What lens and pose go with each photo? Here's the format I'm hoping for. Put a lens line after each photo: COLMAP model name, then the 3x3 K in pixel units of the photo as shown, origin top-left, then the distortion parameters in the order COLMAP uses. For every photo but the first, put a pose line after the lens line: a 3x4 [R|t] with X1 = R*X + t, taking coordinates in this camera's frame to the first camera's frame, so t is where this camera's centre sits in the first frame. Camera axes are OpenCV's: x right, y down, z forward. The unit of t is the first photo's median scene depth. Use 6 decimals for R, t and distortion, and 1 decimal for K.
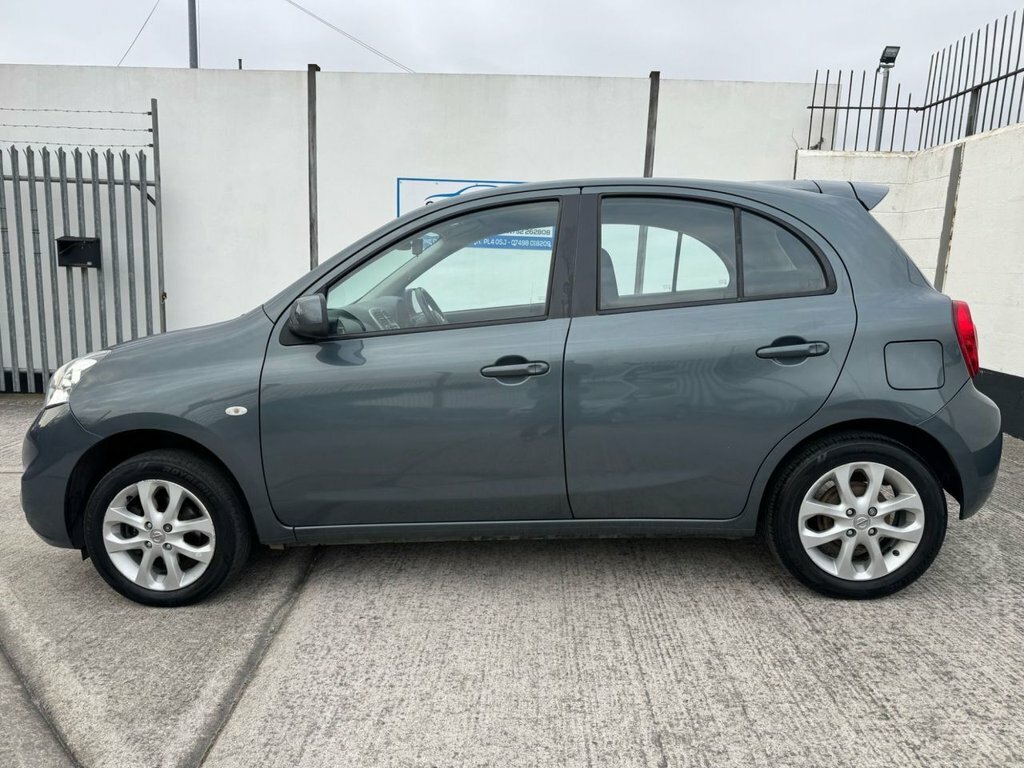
lens RADIAL K [[740.0, 0, 512.0], [0, 740.0, 384.0], [0, 0, 1]] dist [0.053411, -0.080374]
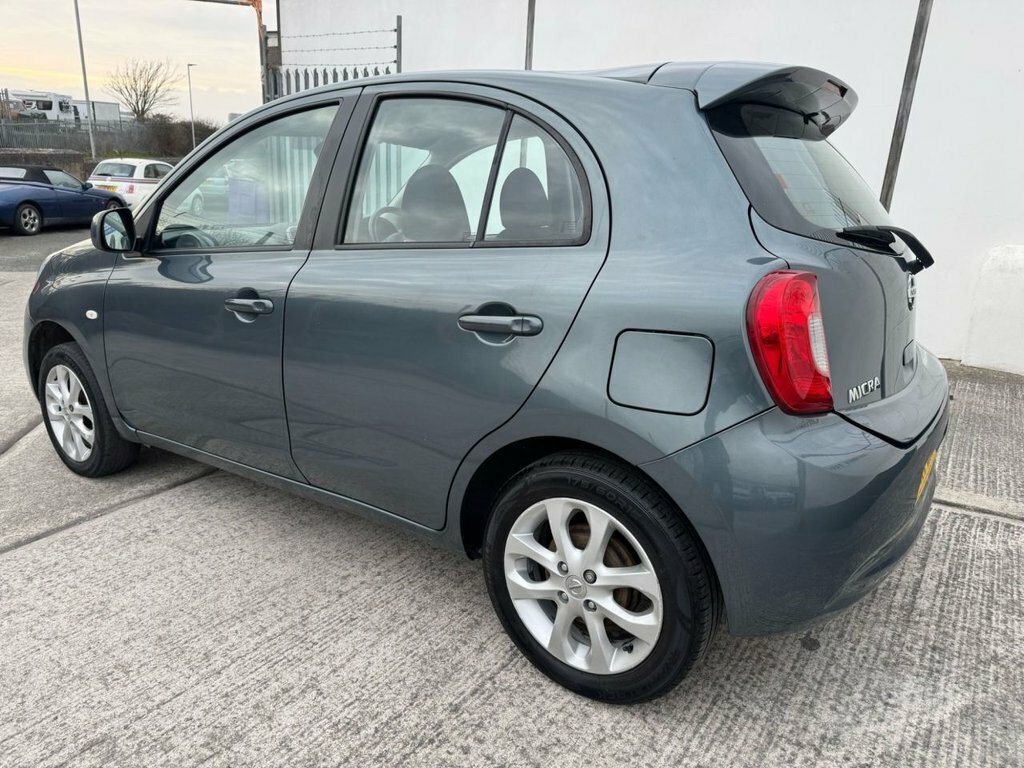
lens RADIAL K [[740.0, 0, 512.0], [0, 740.0, 384.0], [0, 0, 1]] dist [0.053411, -0.080374]
pose [[0.845994, 0.170152, -0.505314, 0.715453], [-0.116641, 0.983819, 0.135996, -0.080127], [0.520278, -0.056111, 0.852152, 0.396427]]
